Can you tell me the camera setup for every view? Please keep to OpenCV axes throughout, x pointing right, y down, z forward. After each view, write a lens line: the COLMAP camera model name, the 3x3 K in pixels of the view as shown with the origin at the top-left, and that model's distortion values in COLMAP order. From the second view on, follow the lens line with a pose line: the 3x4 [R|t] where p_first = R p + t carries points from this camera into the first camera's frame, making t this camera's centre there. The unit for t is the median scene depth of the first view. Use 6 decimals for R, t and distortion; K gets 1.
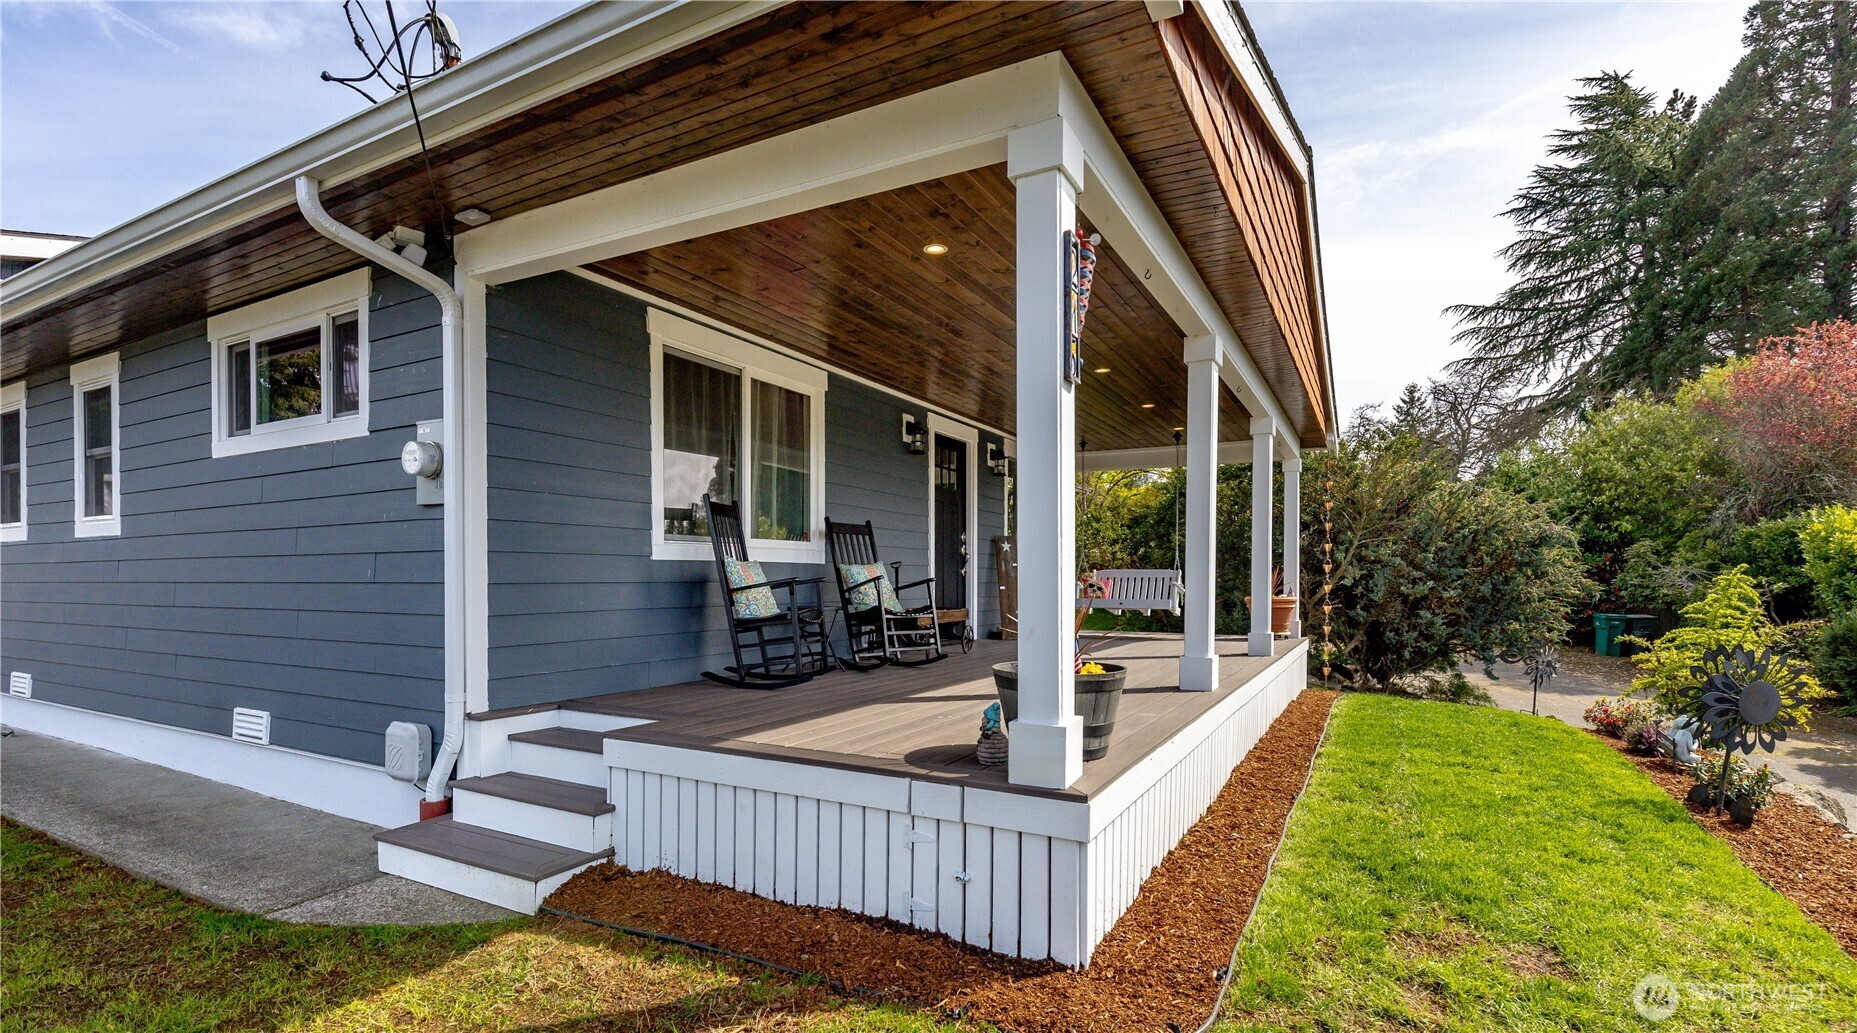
lens RADIAL K [[835.9, 0, 922.0], [0, 835.9, 593.6], [0, 0, 1]] dist [0.008257, 0.000098]
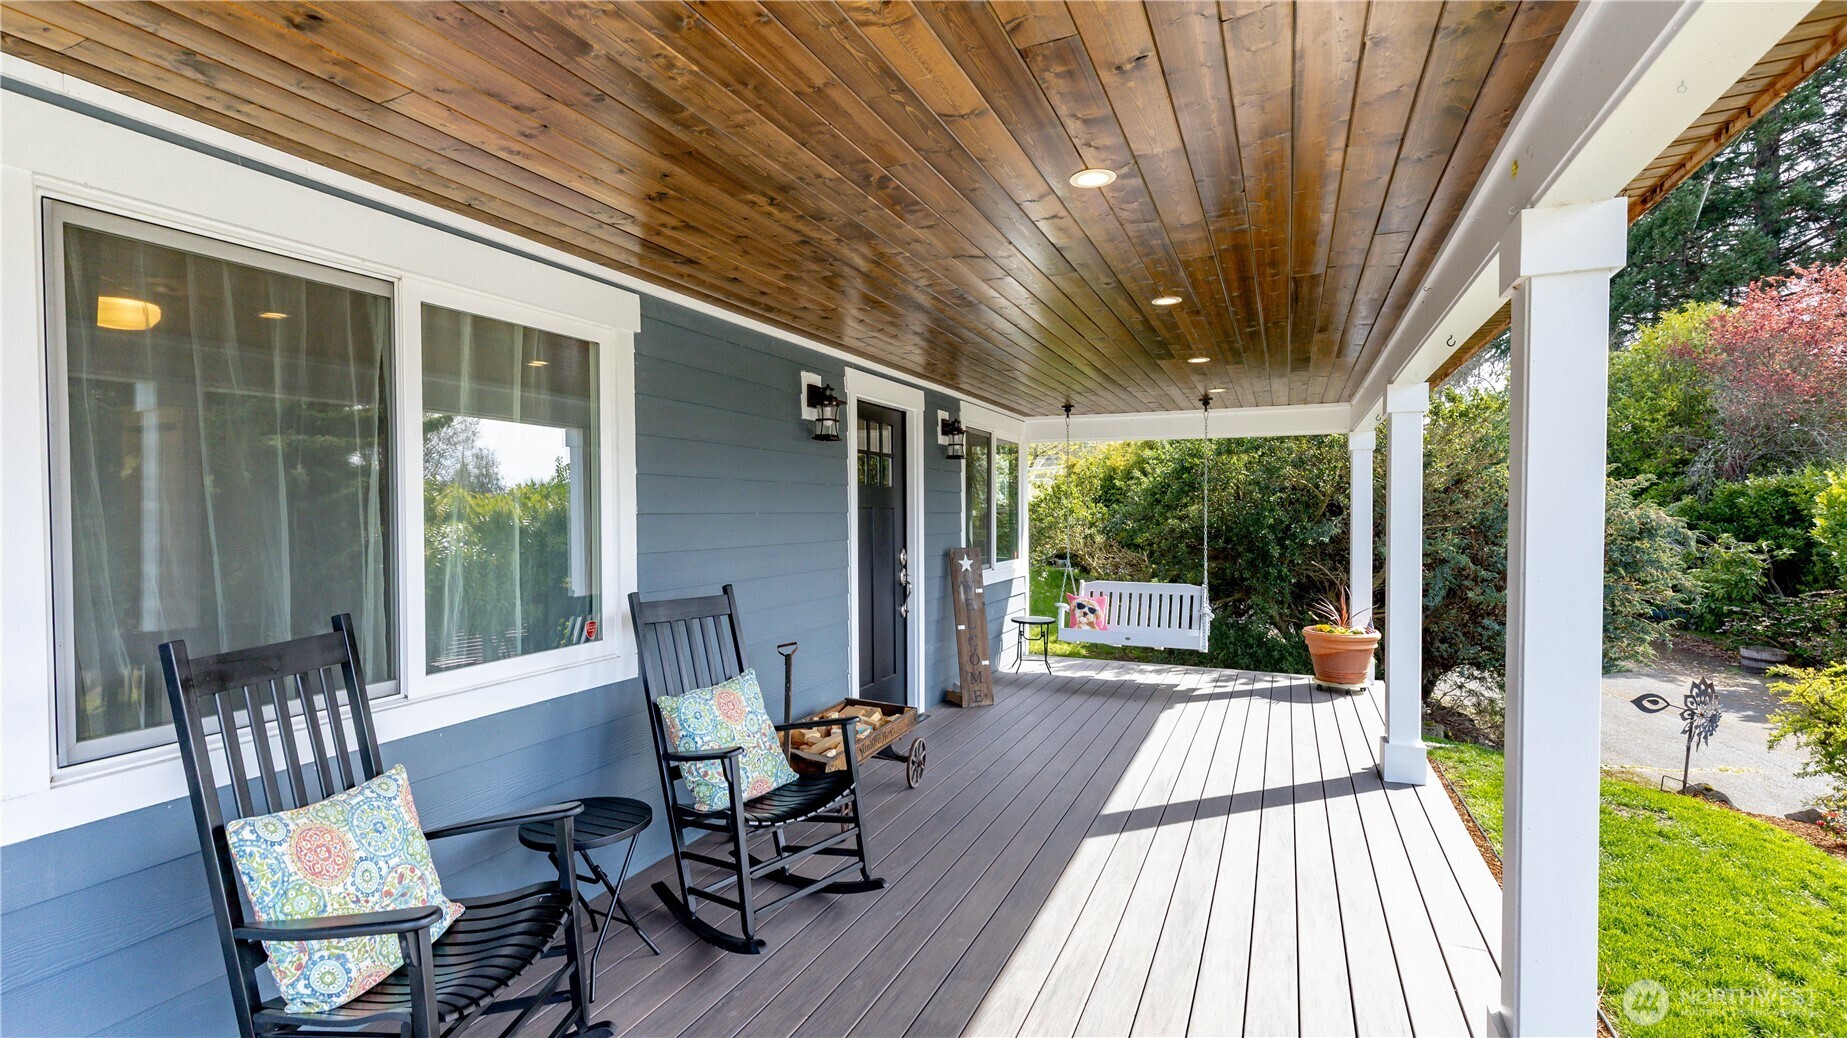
lens RADIAL K [[817.6, 0, 914.9], [0, 817.6, 515.6], [0, 0, 1]] dist [0.008716, -0.001364]
pose [[0.996702, -0.006030, 0.080923, 0.009451], [0.006725, 0.999943, -0.008323, -0.115897], [-0.080868, 0.008840, 0.996686, 0.452768]]
